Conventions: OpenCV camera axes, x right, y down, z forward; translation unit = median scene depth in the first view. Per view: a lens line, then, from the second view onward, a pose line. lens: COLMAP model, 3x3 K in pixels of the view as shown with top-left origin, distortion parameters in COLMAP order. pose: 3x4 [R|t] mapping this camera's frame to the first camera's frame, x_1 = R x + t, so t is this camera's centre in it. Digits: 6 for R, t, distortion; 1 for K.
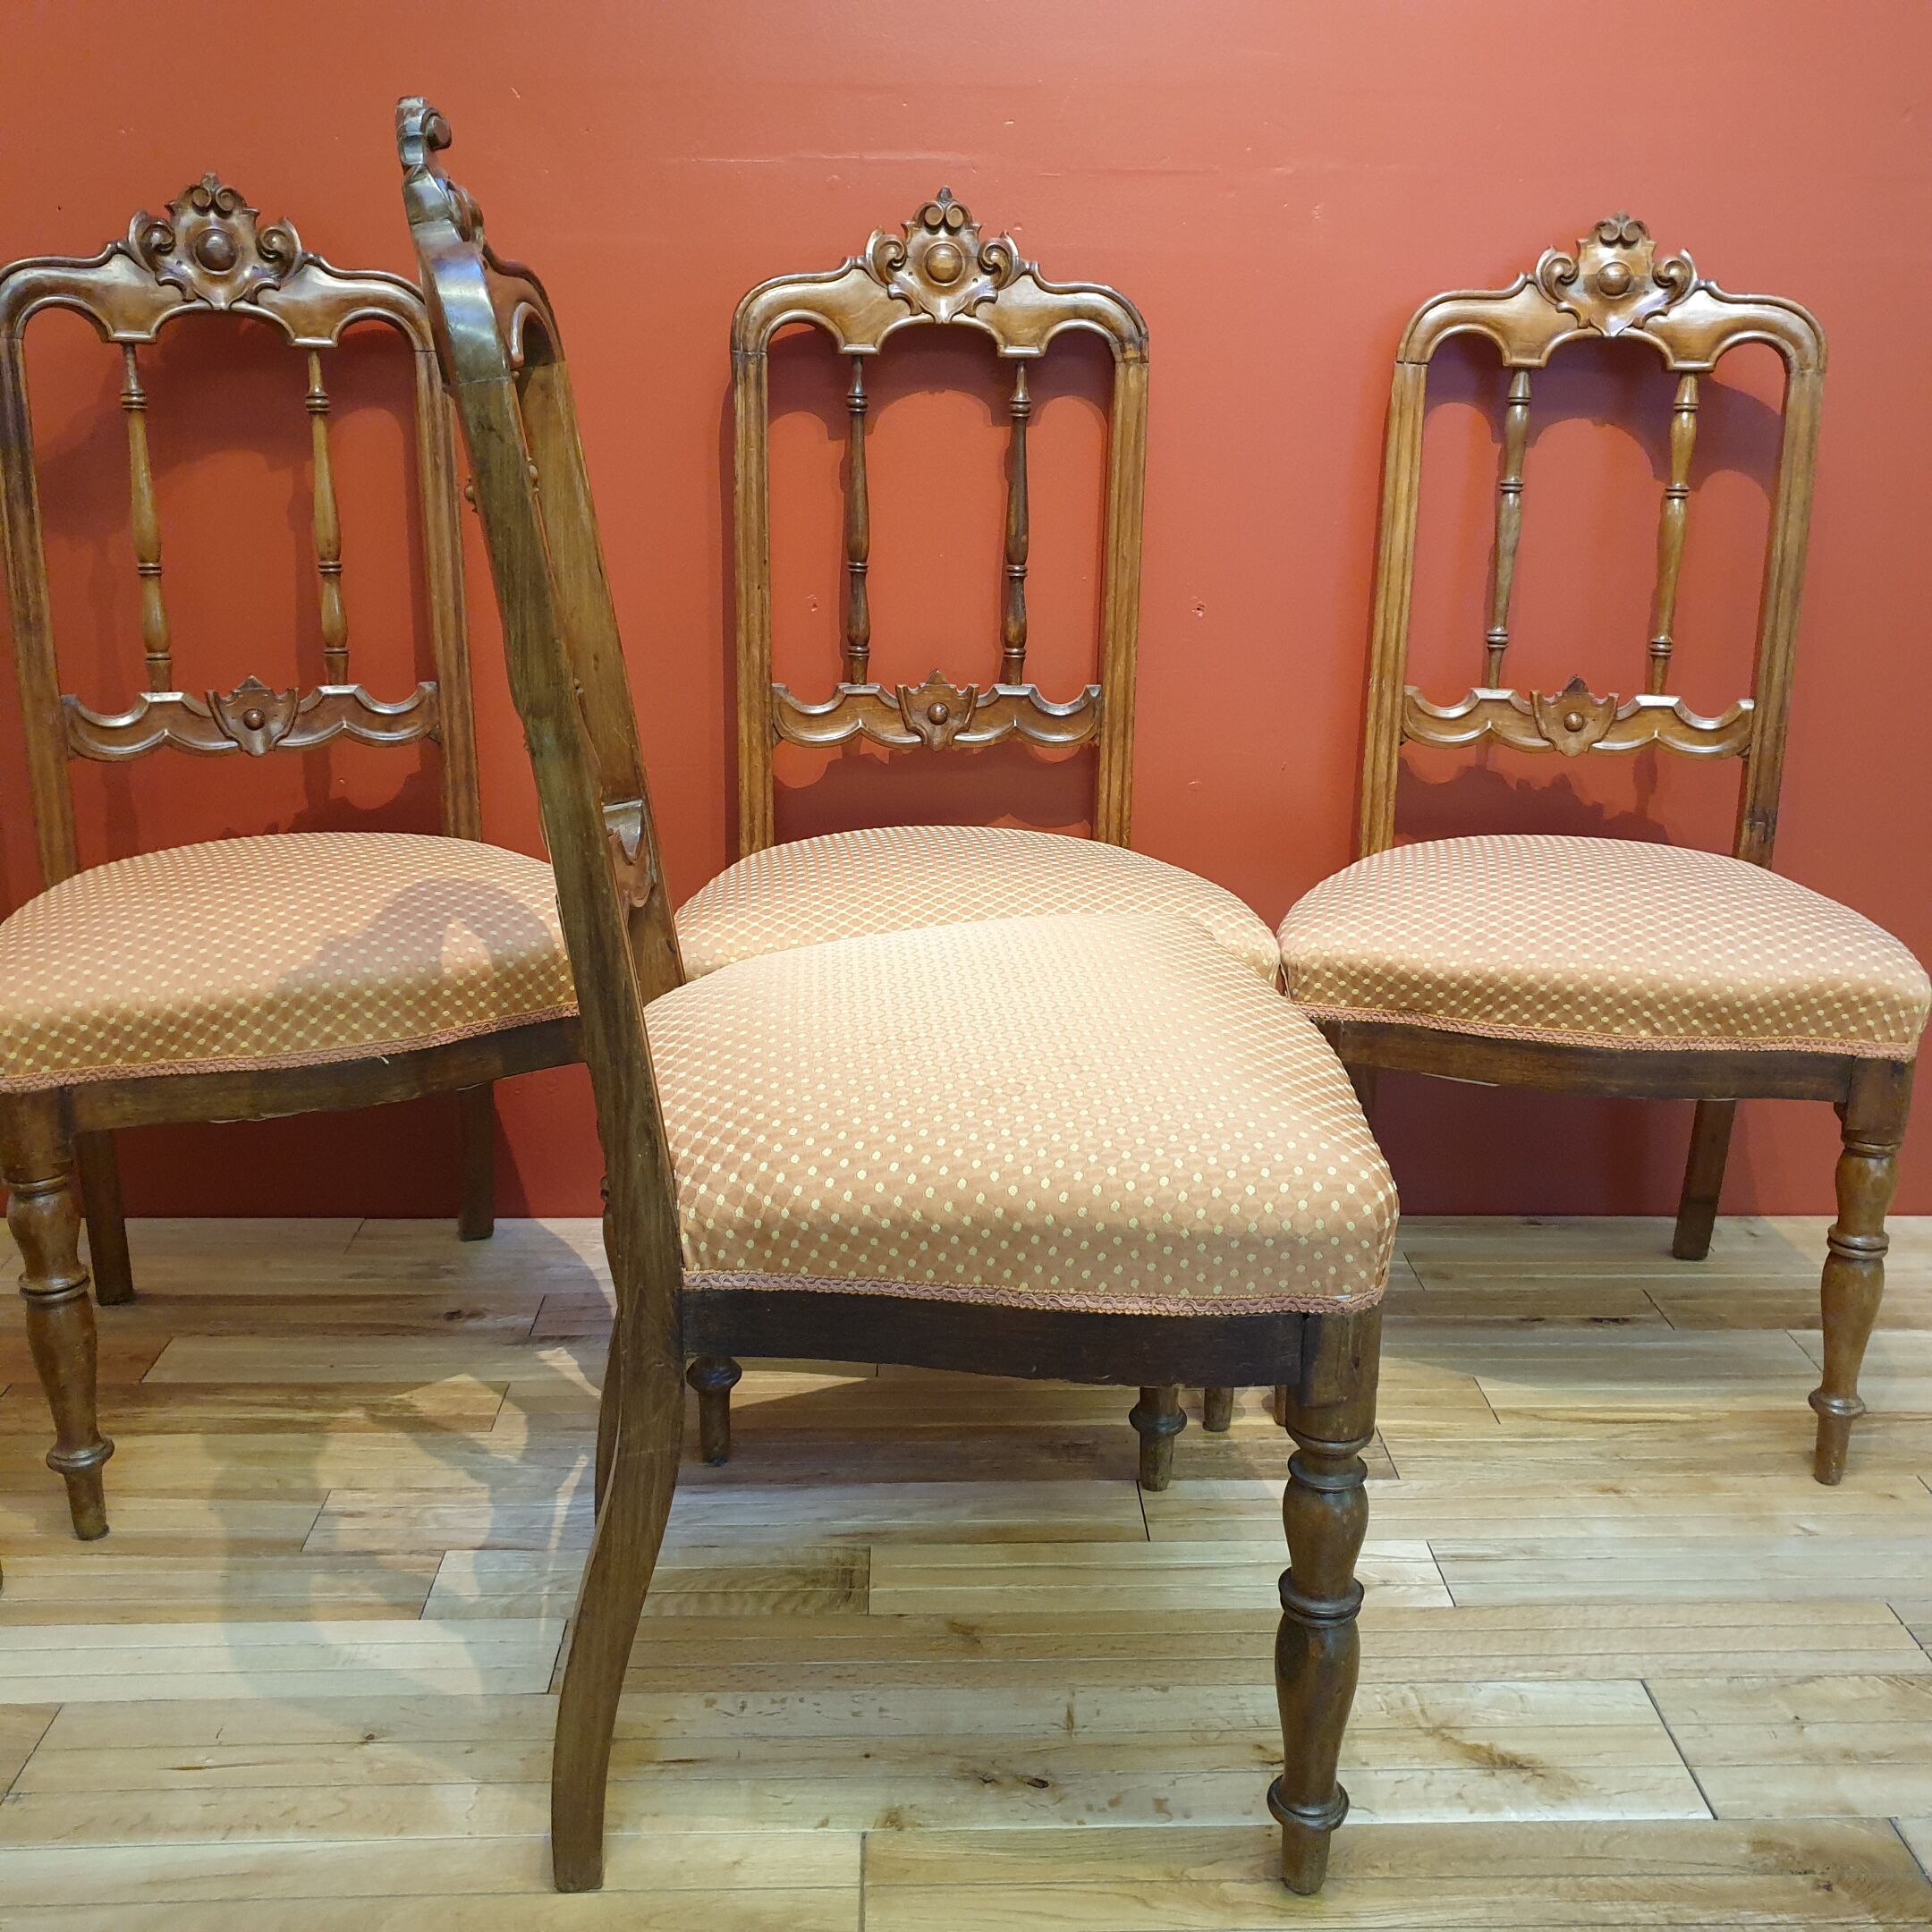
lens RADIAL K [[2036.2, 0, 980.4], [0, 2036.2, 985.2], [0, 0, 1]] dist [-0.005201, 0.119702]
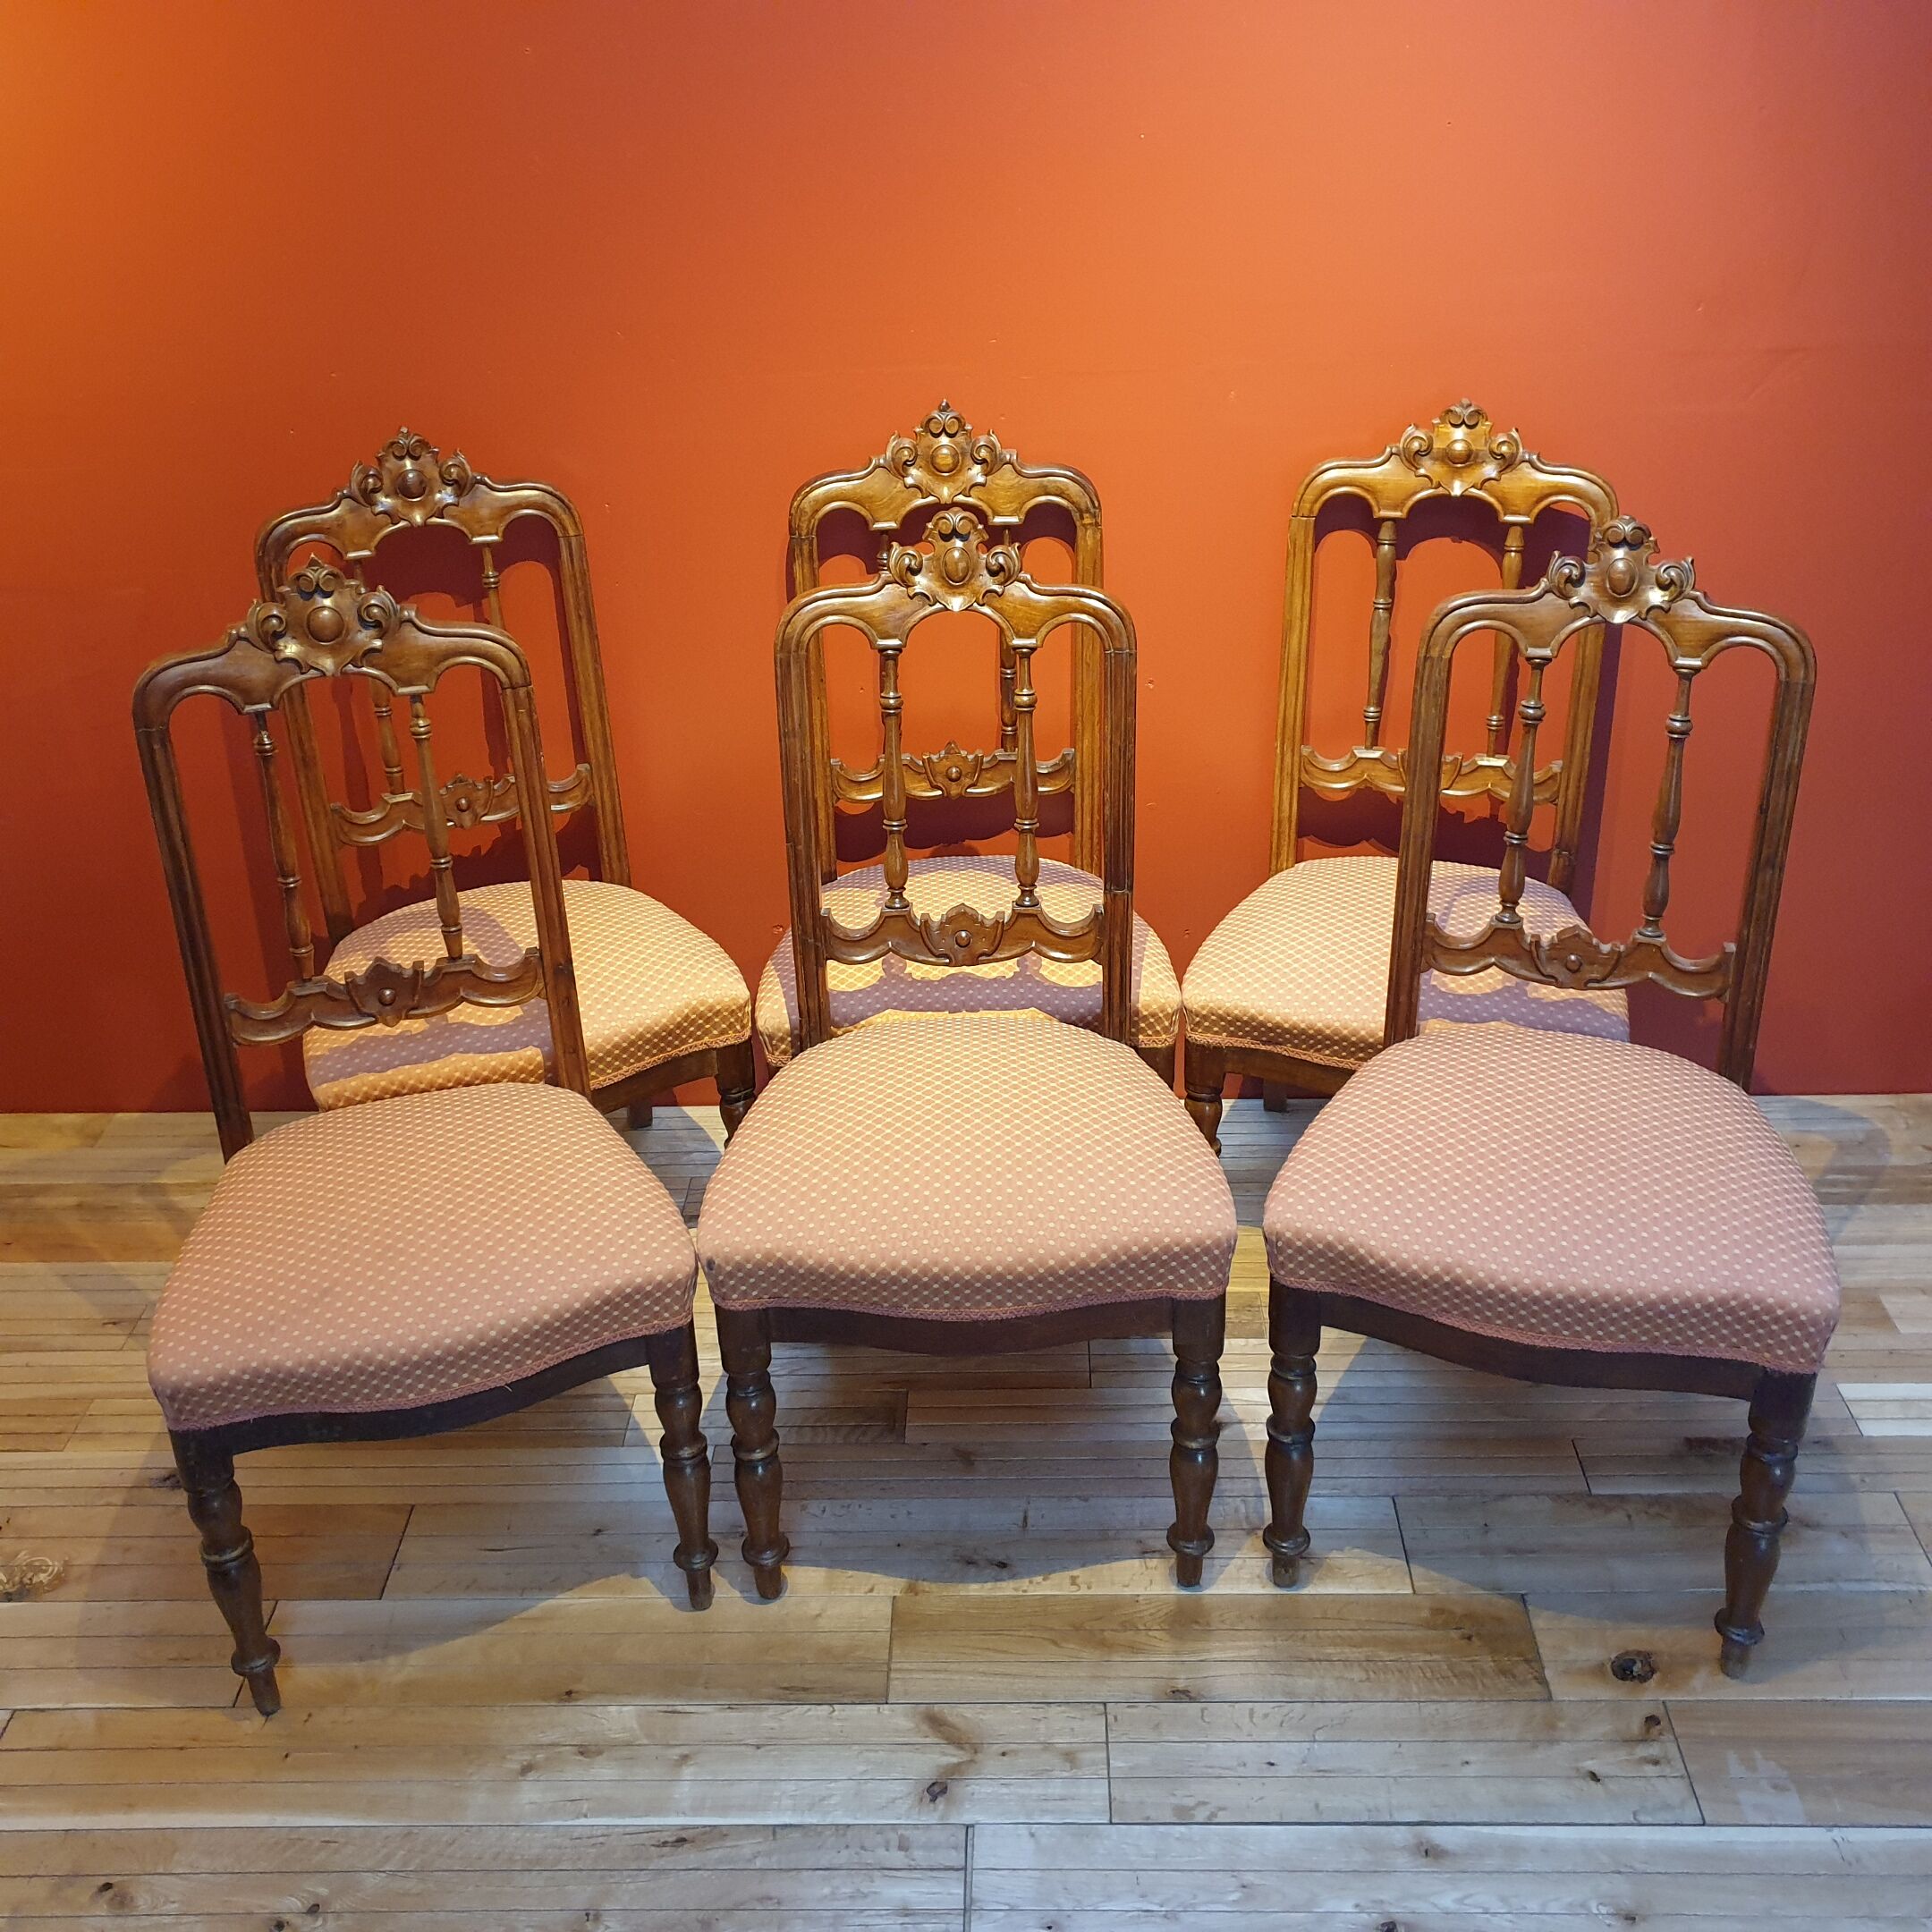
lens RADIAL K [[2042.9, 0, 966.0], [0, 2042.9, 966.0], [0, 0, 1]] dist [0.128507, -0.002722]
pose [[0.997201, -0.009003, -0.074227, 0.092757], [0.024457, 0.977391, 0.210019, -0.312968], [0.070658, -0.211246, 0.974876, -0.380458]]
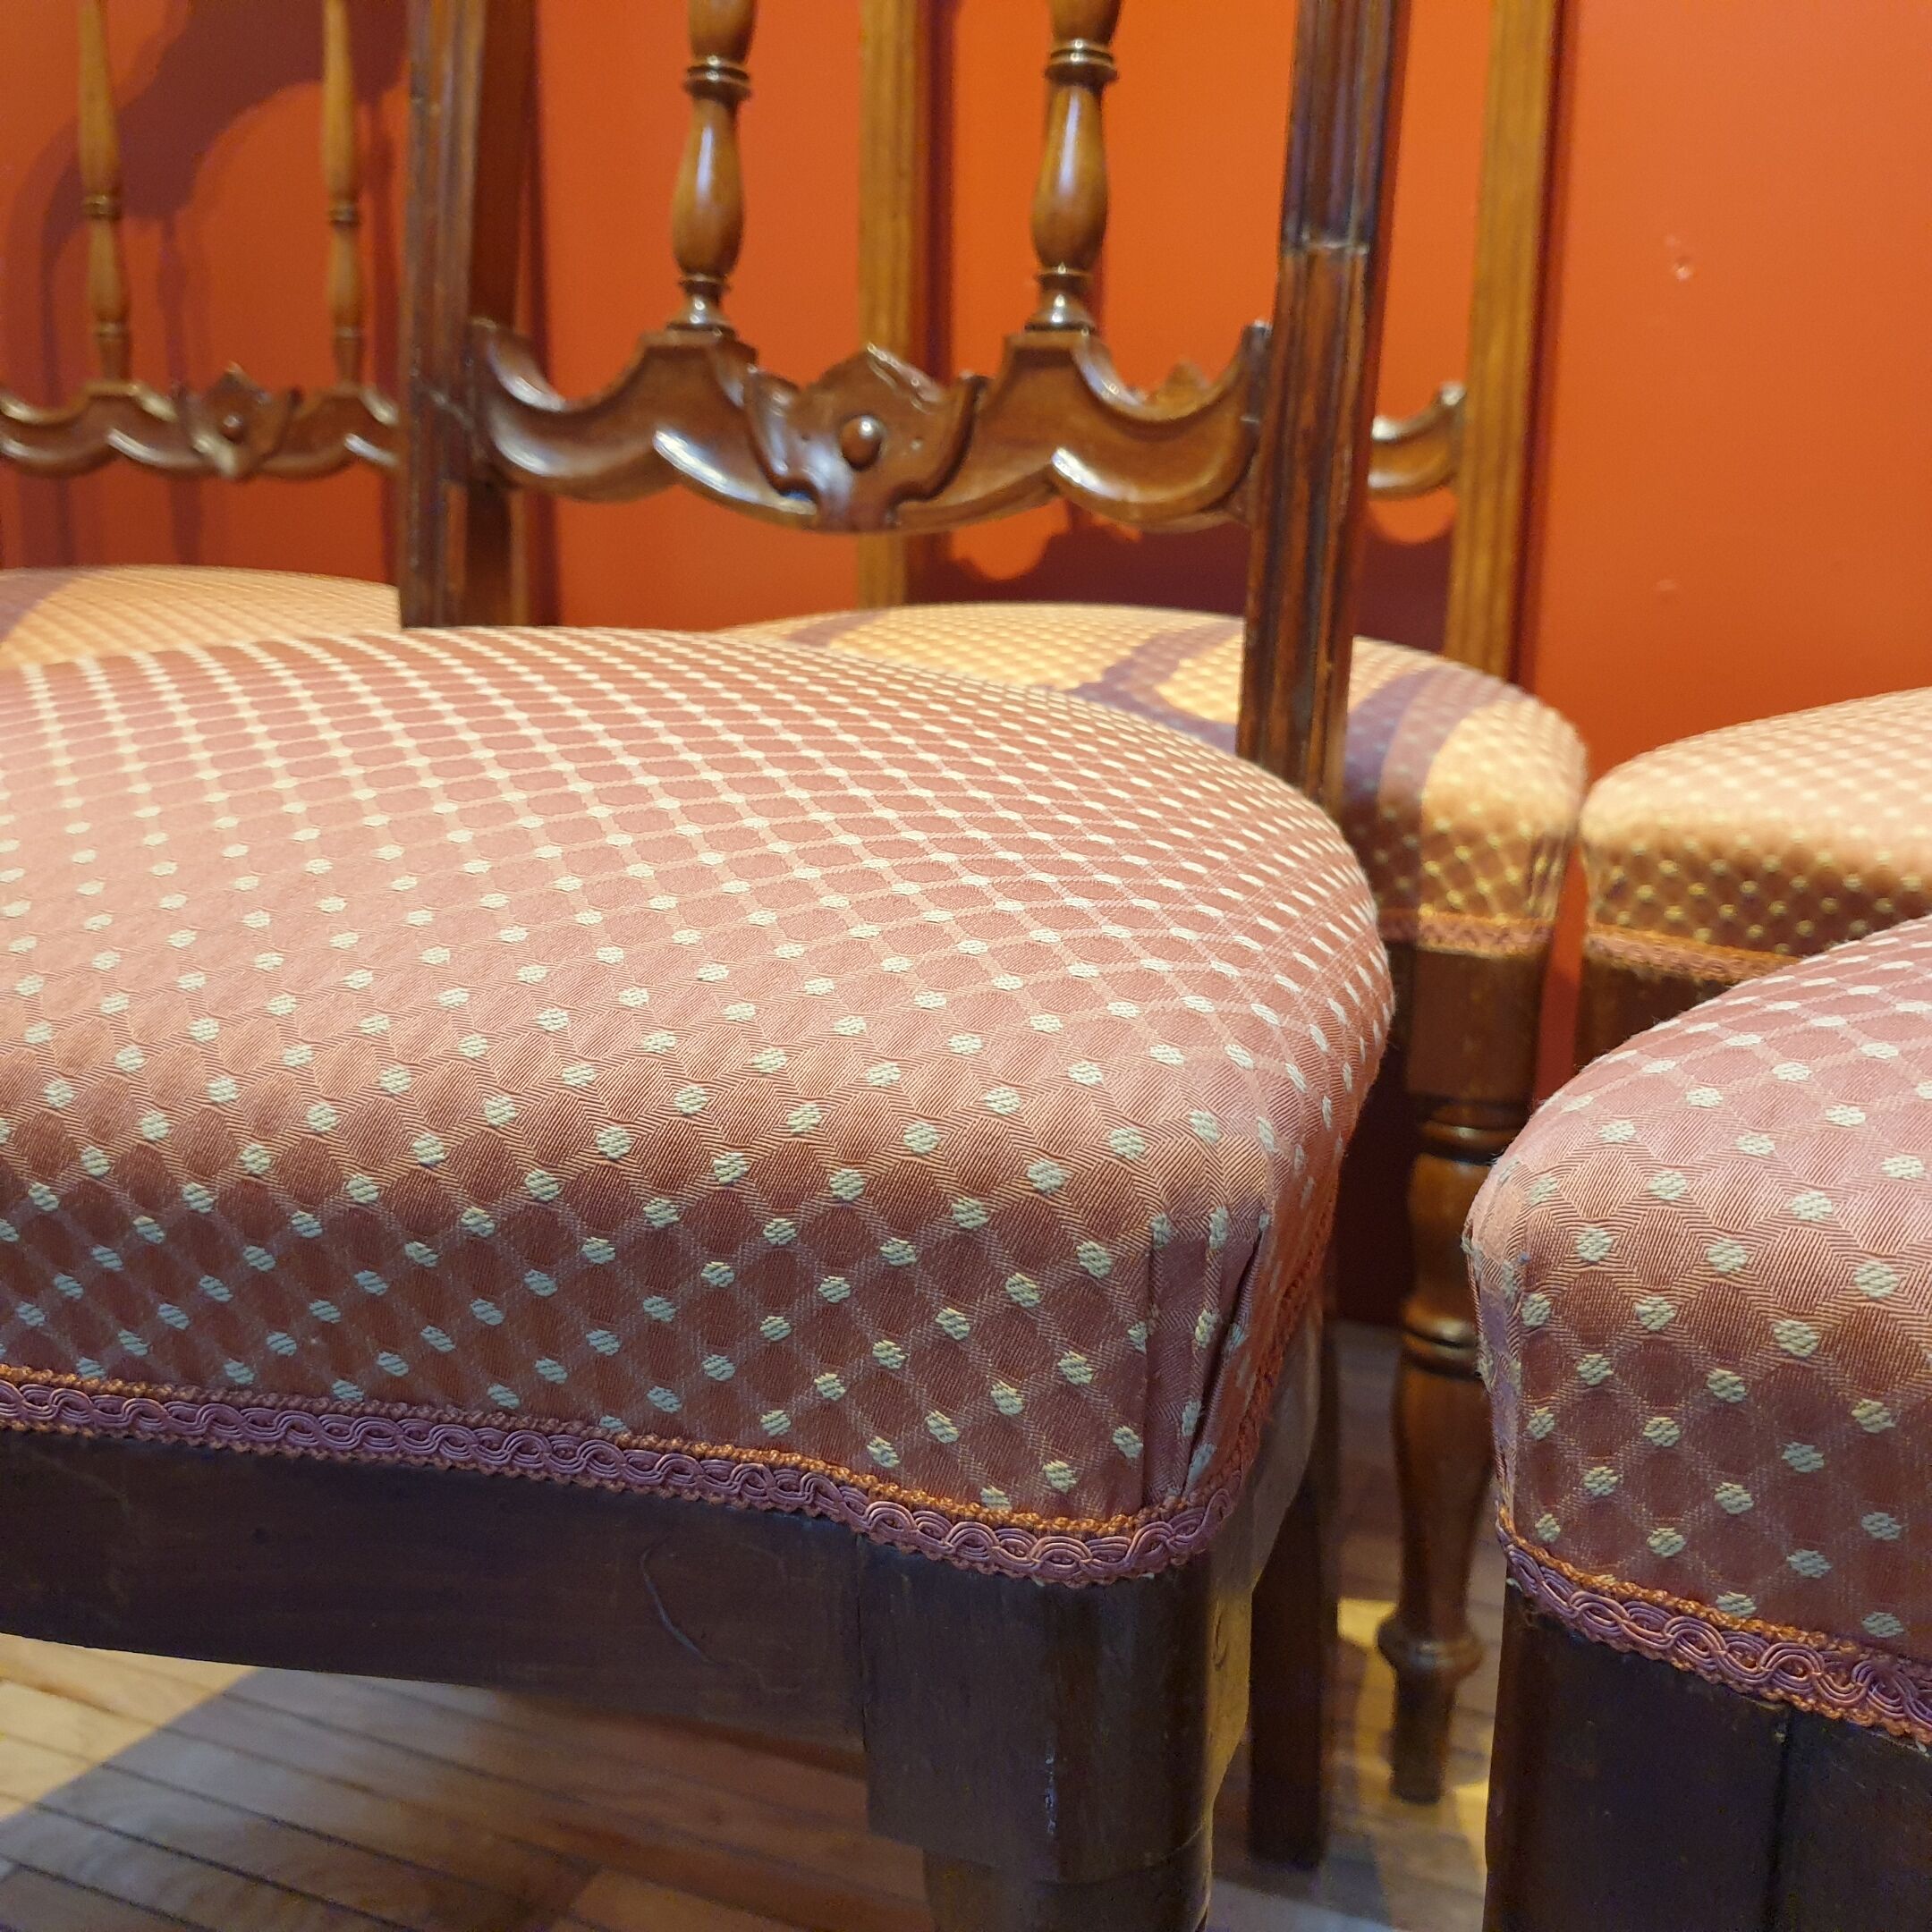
lens RADIAL K [[2085.8, 0, 967.1], [0, 2085.8, 893.3], [0, 0, 1]] dist [0.002555, 0.004602]
pose [[0.902882, 0.087050, -0.420983, 0.200541], [-0.117619, 0.991939, -0.047147, 0.035414], [0.413485, 0.092083, 0.905842, 0.466578]]
